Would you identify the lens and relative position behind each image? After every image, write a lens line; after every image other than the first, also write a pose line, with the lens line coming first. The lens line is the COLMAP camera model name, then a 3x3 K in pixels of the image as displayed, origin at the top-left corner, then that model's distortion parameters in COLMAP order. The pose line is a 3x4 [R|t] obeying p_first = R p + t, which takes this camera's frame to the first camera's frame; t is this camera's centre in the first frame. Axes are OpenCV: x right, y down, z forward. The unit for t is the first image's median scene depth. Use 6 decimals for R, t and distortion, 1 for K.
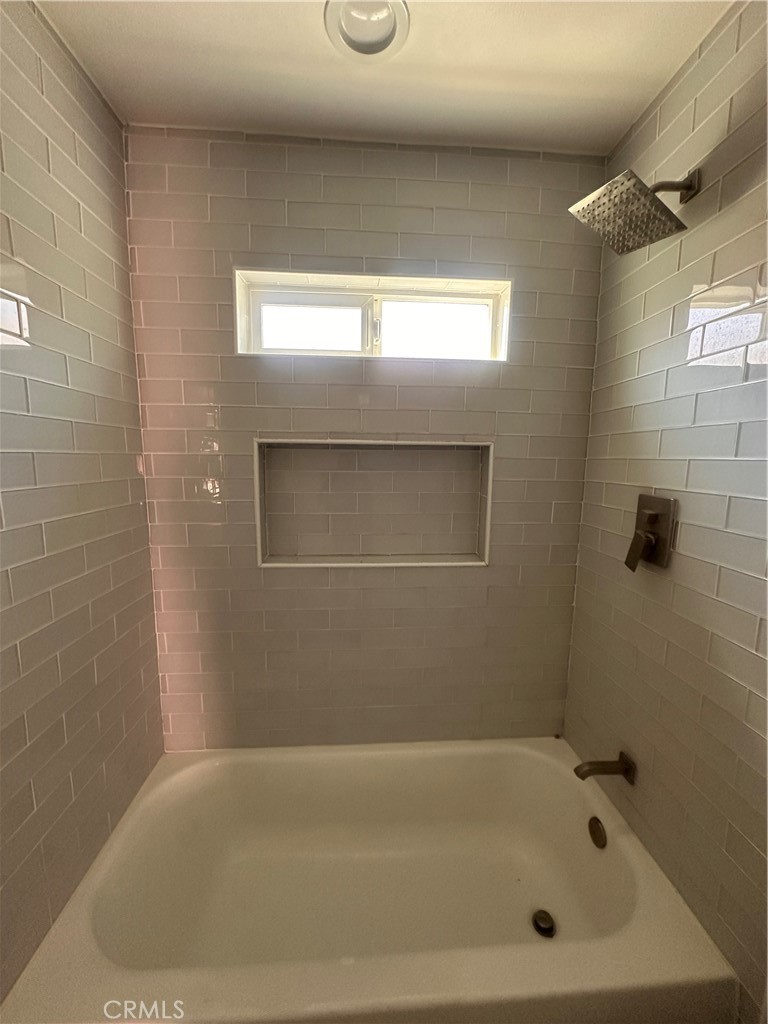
lens RADIAL K [[408.4, 0, 385.0], [0, 408.4, 514.5], [0, 0, 1]] dist [-0.003526, 0.000095]
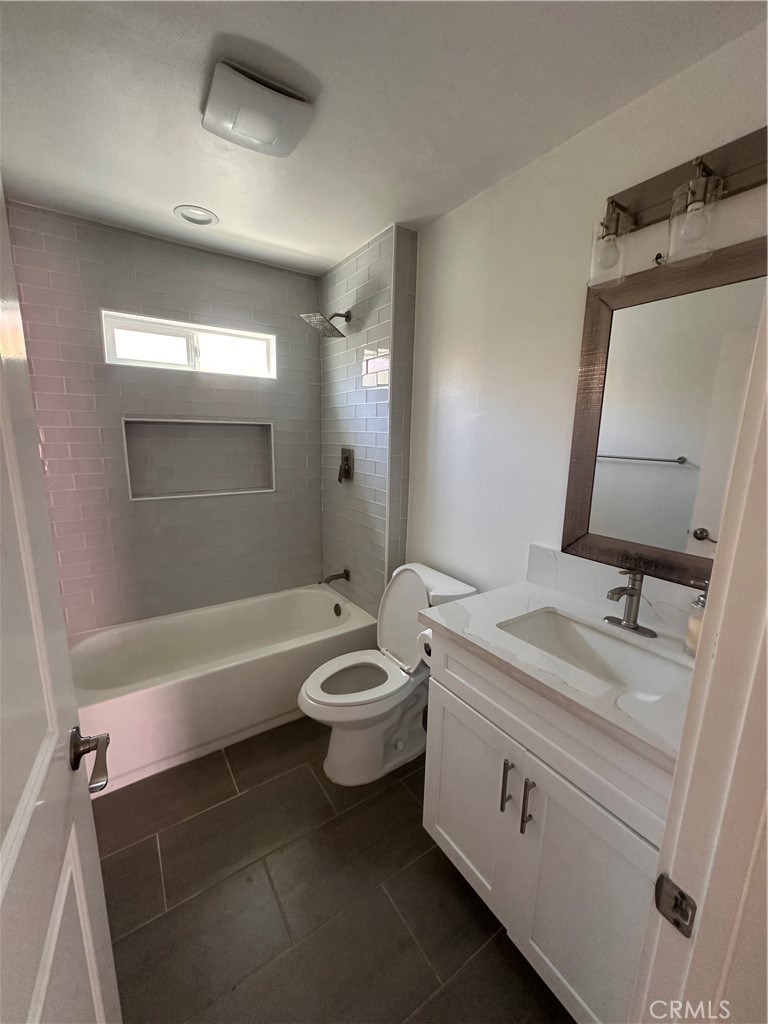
lens RADIAL K [[408.4, 0, 385.0], [0, 408.4, 514.5], [0, 0, 1]] dist [-0.003526, 0.000095]
pose [[0.861817, -0.093937, 0.498446, -0.259147], [0.063117, 0.994924, 0.078374, 0.124215], [-0.503278, -0.036084, 0.863371, -0.873307]]
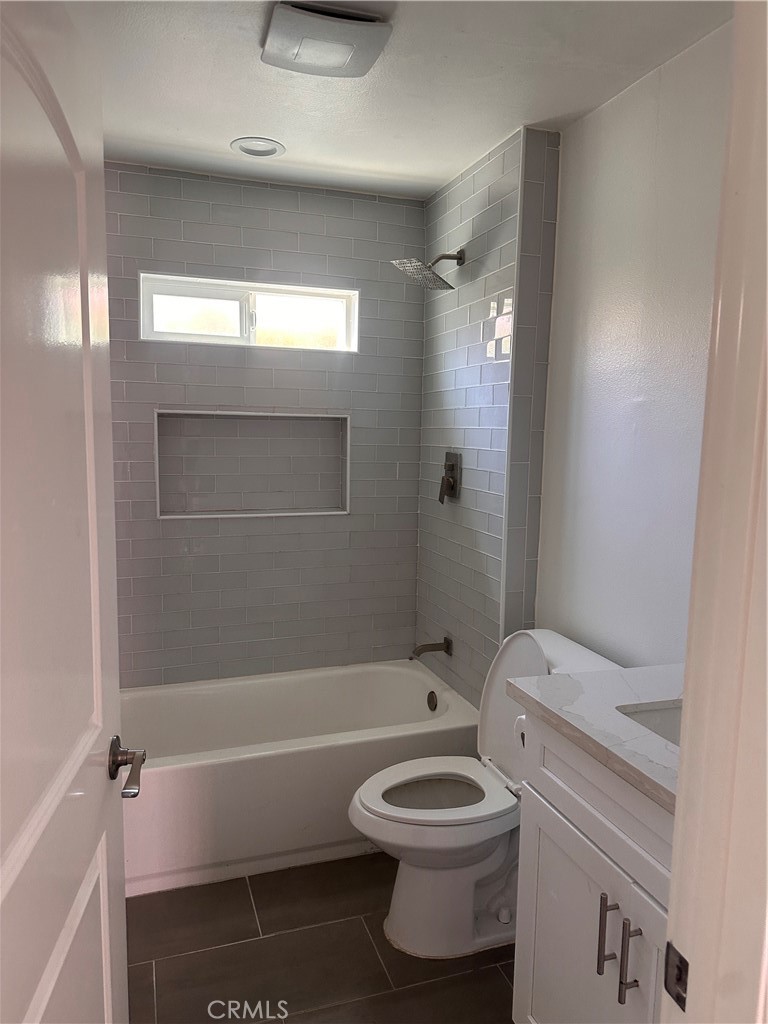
lens RADIAL K [[713.5, 0, 380.9], [0, 713.5, 517.4], [0, 0, 1]] dist [0.090255, -0.134836]
pose [[0.965112, -0.028213, 0.260313, -0.233711], [0.031829, 0.999446, -0.009687, 0.170188], [-0.259896, 0.017634, 0.965476, -1.191308]]
